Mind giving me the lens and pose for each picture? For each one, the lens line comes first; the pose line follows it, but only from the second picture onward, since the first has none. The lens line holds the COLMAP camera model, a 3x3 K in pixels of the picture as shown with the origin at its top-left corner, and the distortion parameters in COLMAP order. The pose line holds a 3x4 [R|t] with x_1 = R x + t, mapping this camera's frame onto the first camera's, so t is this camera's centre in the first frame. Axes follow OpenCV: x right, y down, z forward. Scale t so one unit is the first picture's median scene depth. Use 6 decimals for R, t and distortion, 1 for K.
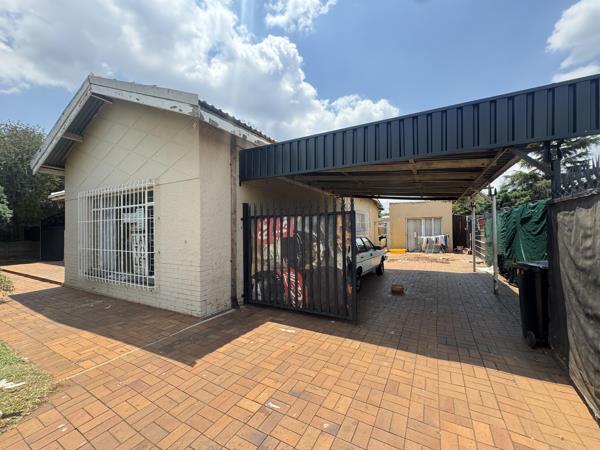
lens RADIAL K [[242.2, 0, 296.6], [0, 242.2, 226.9], [0, 0, 1]] dist [0.003222, -0.000113]
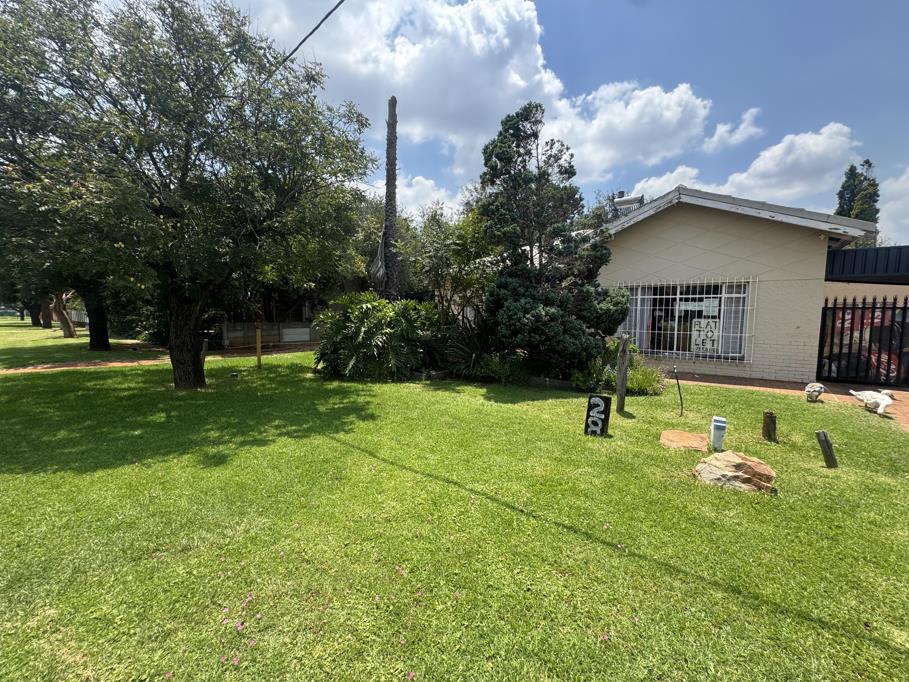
lens RADIAL K [[367.0, 0, 459.4], [0, 367.0, 343.1], [0, 0, 1]] dist [0.003222, -0.000113]
pose [[0.985619, 0.035408, -0.165230, -1.755018], [-0.018423, 0.994488, 0.103217, -0.022573], [0.167974, -0.098689, 0.980839, -1.150661]]
